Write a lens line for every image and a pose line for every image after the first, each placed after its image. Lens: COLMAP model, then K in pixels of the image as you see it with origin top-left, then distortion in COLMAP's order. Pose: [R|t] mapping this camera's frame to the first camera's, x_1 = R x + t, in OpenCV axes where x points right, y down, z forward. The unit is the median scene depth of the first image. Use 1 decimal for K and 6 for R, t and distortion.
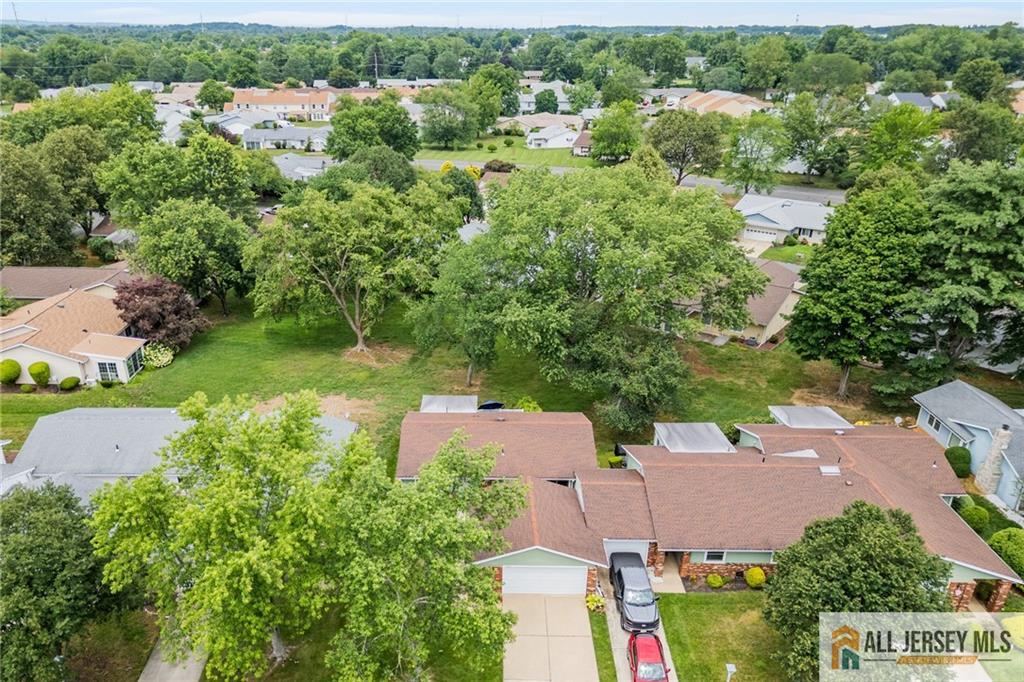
lens RADIAL K [[734.7, 0, 504.0], [0, 734.7, 339.3], [0, 0, 1]] dist [0.008667, -0.012024]
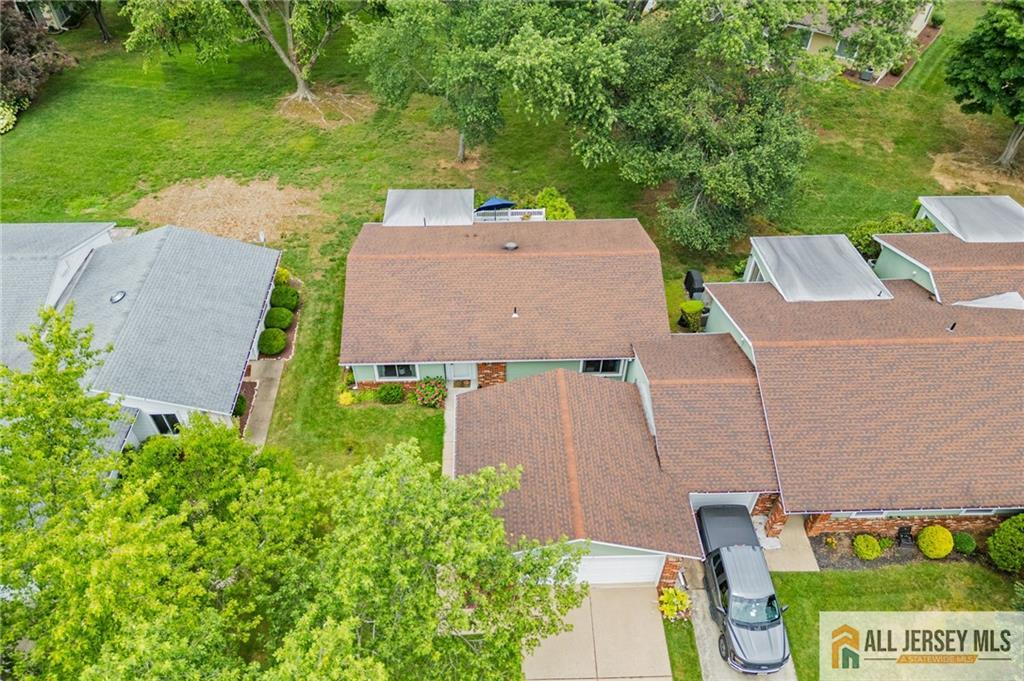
lens RADIAL K [[696.2, 0, 523.1], [0, 696.2, 350.5], [0, 0, 1]] dist [0.012619, -0.006769]
pose [[0.999815, -0.016688, 0.009532, -0.000875], [0.011331, 0.912463, 0.409003, -0.044037], [-0.015523, -0.408819, 0.912483, 0.392154]]
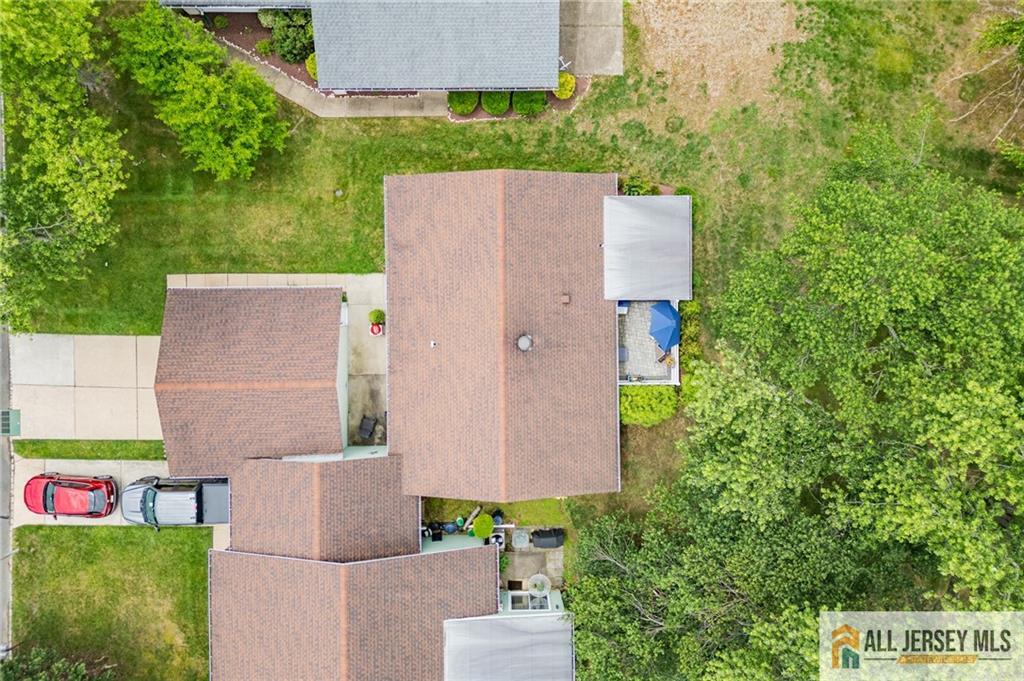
lens RADIAL K [[734.7, 0, 523.7], [0, 734.7, 311.1], [0, 0, 1]] dist [0.008667, -0.012024]
pose [[-0.018900, 0.999818, -0.002472, -0.024768], [-0.399889, -0.005293, 0.916548, -0.370375], [0.916369, 0.018312, 0.399916, 0.703478]]
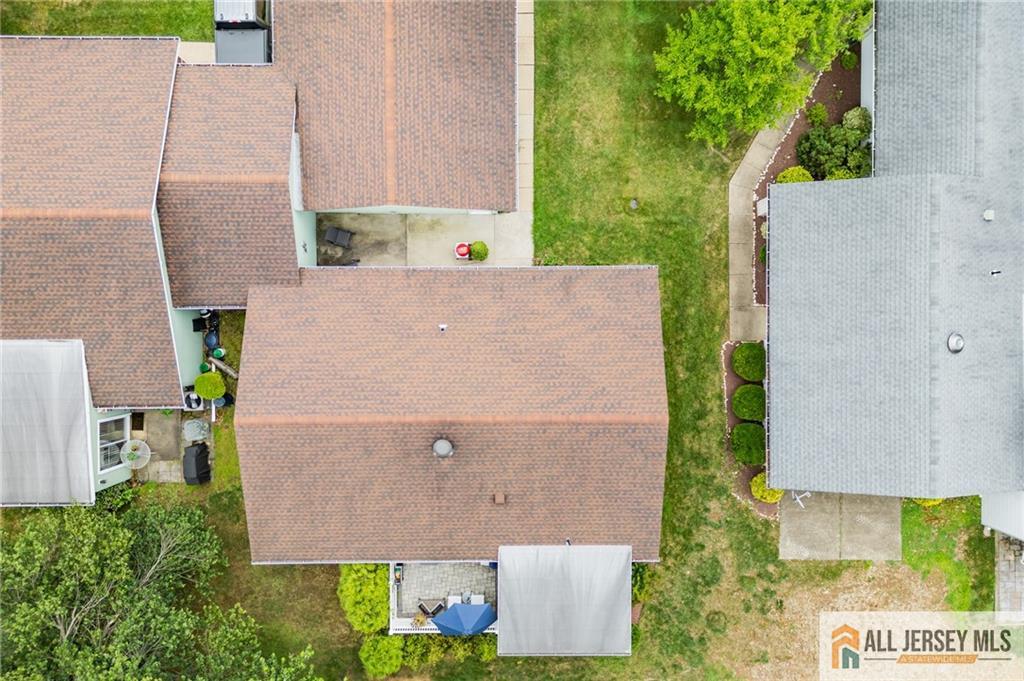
lens RADIAL K [[734.7, 0, 502.9], [0, 734.7, 340.3], [0, 0, 1]] dist [0.008667, -0.012024]
pose [[-0.999489, -0.025224, -0.019613, -0.026910], [-0.008252, -0.389229, 0.921104, -0.241761], [-0.030868, 0.920795, 0.388822, 0.701342]]
